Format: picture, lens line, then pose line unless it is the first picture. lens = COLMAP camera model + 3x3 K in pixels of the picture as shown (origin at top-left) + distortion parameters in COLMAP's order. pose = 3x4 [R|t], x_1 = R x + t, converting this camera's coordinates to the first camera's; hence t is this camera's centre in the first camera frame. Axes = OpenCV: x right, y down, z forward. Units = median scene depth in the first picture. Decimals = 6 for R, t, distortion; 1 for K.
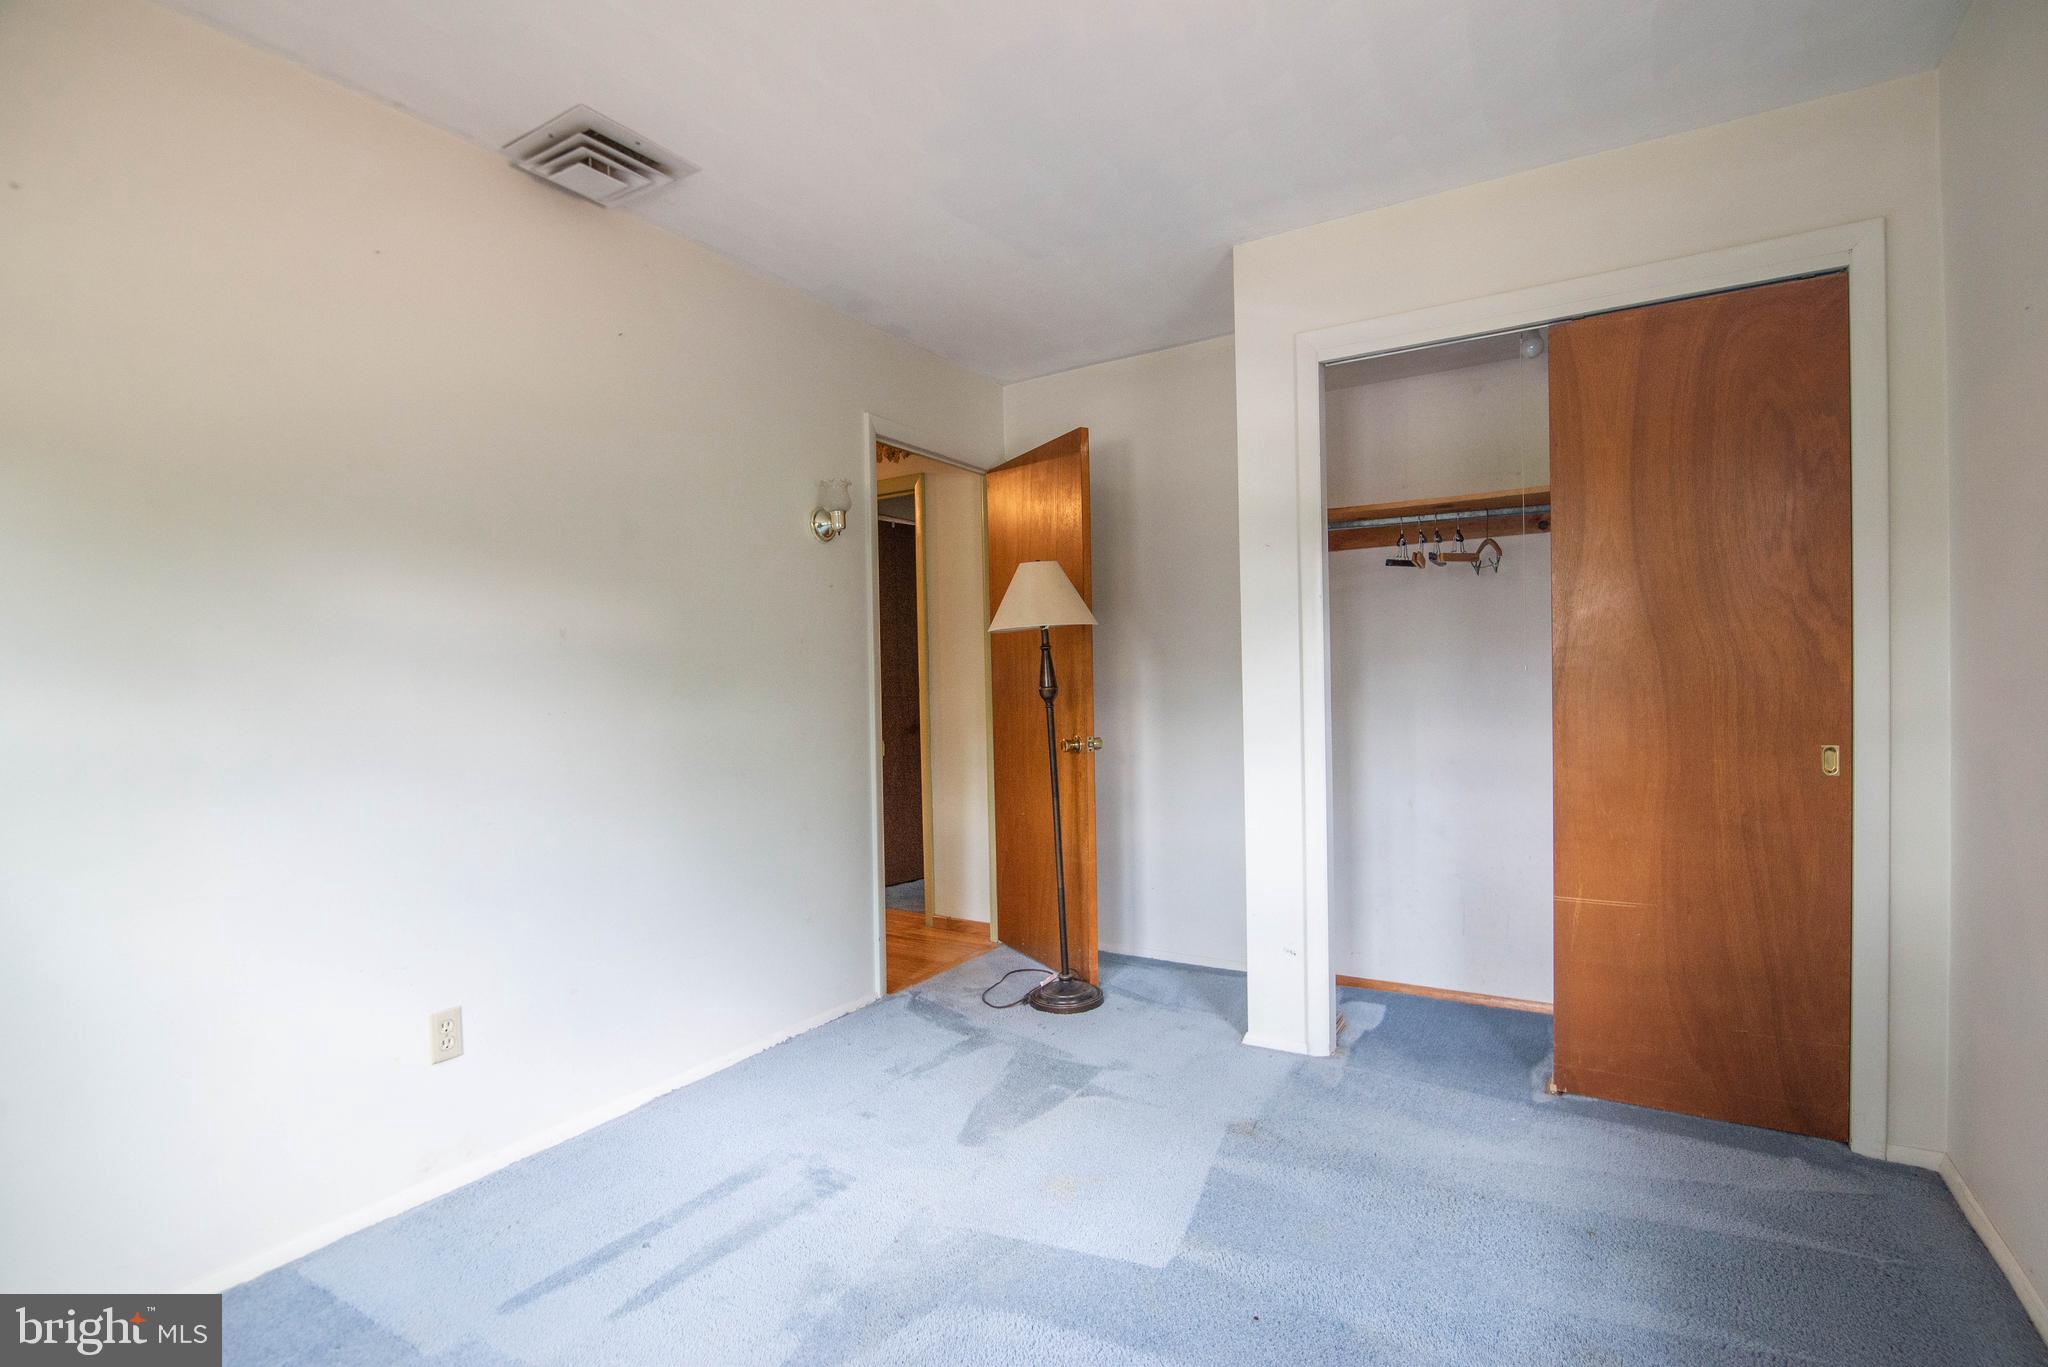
lens RADIAL K [[935.9, 0, 1023.3], [0, 935.9, 694.0], [0, 0, 1]] dist [-0.020659, -0.000582]
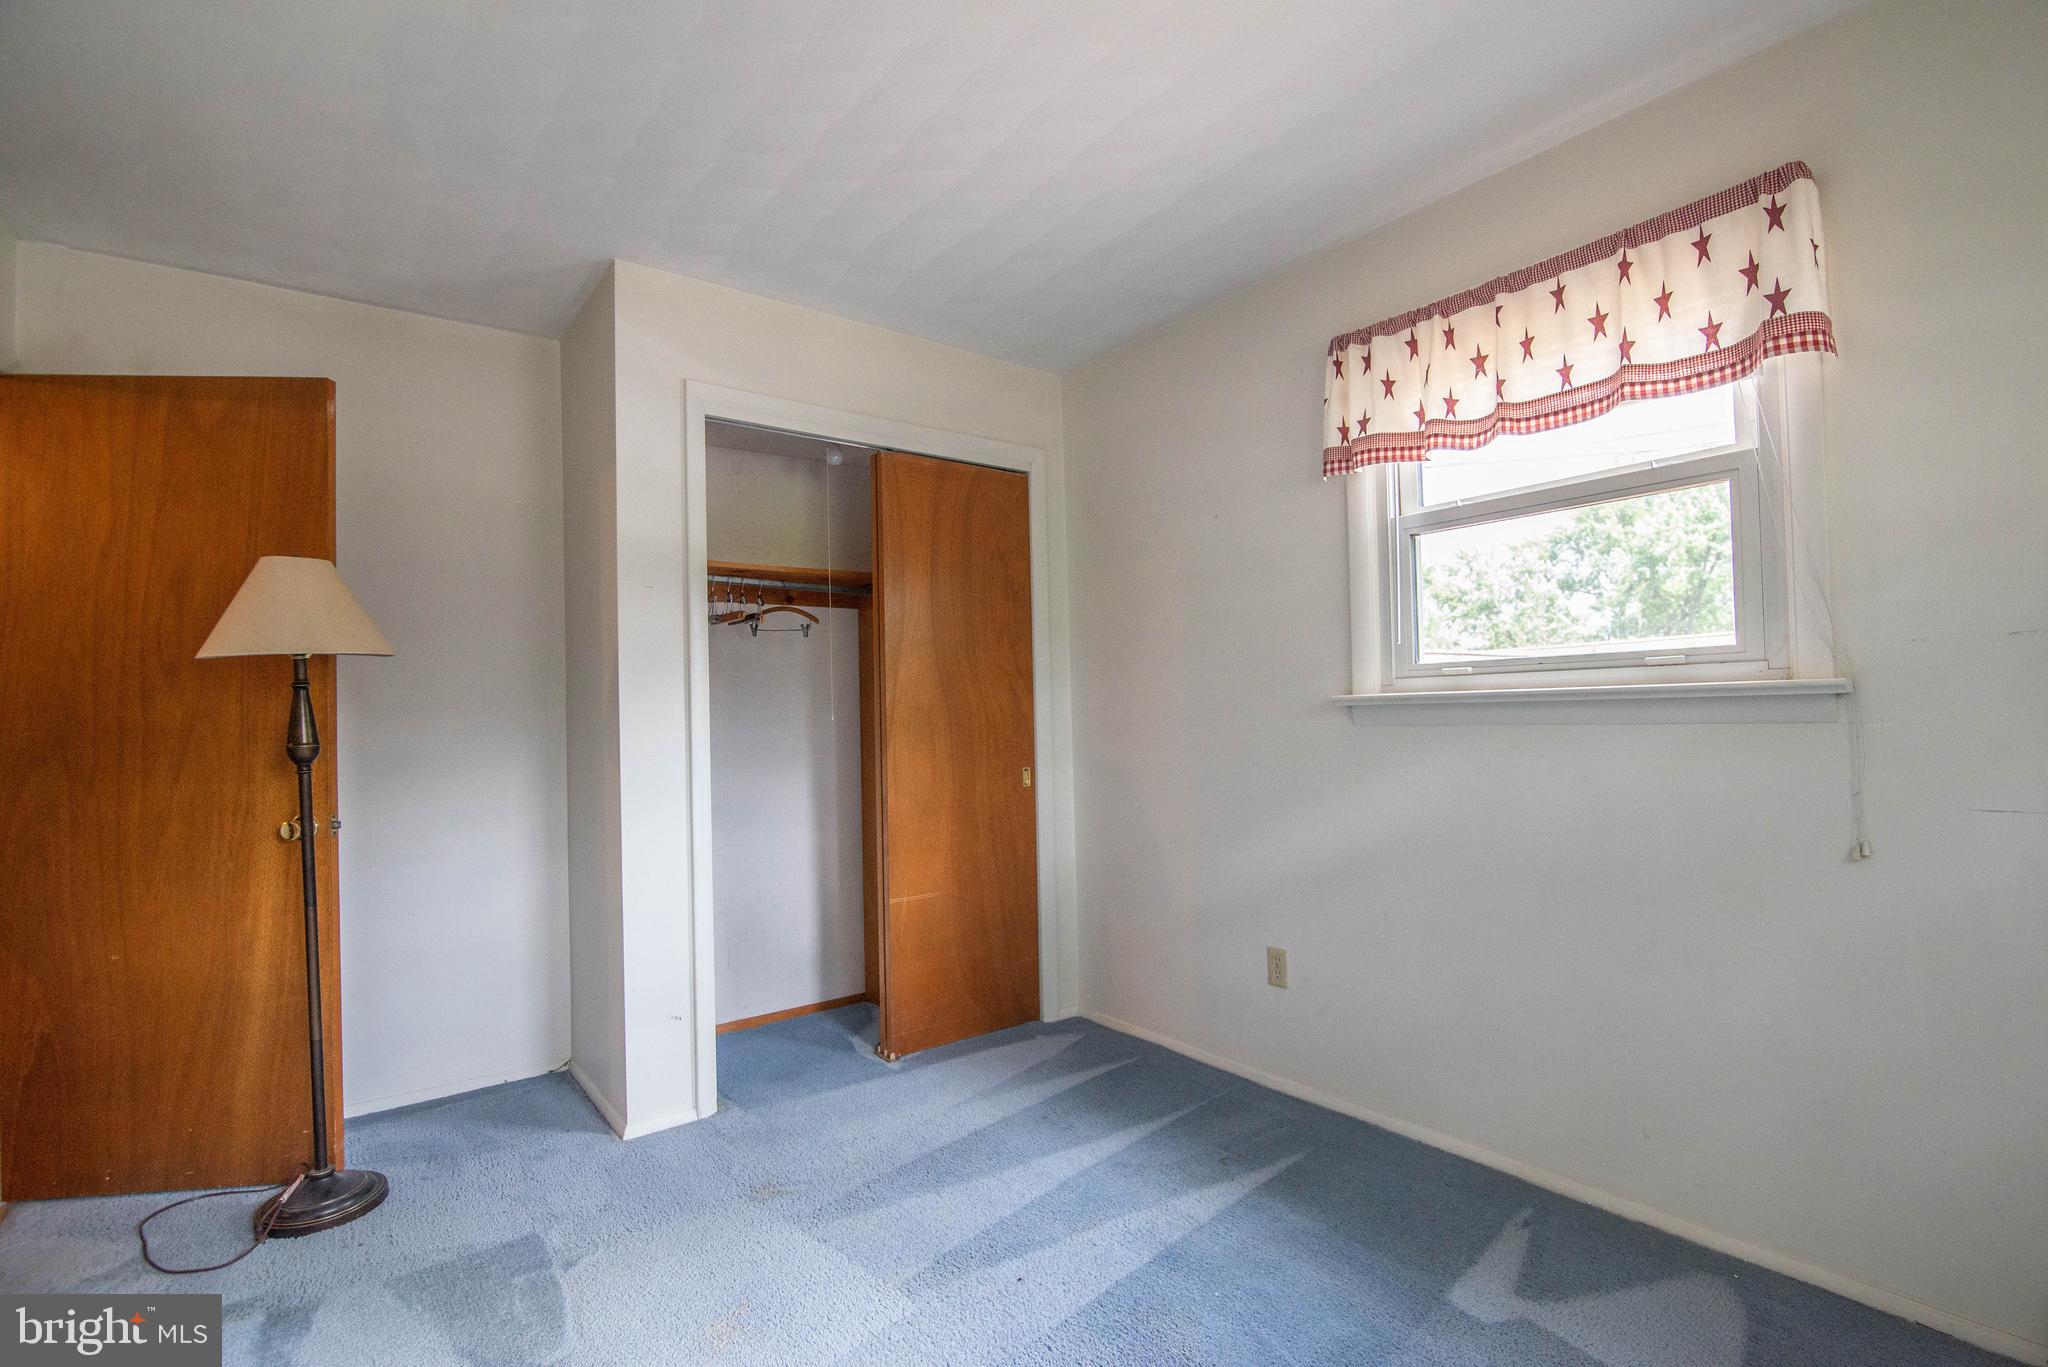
lens RADIAL K [[935.9, 0, 1023.3], [0, 935.9, 694.0], [0, 0, 1]] dist [-0.020659, -0.000582]
pose [[0.362677, 0.033108, 0.931326, -0.550775], [0.030389, 0.998417, -0.047327, 0.005209], [-0.931419, 0.045466, 0.361097, 0.366569]]
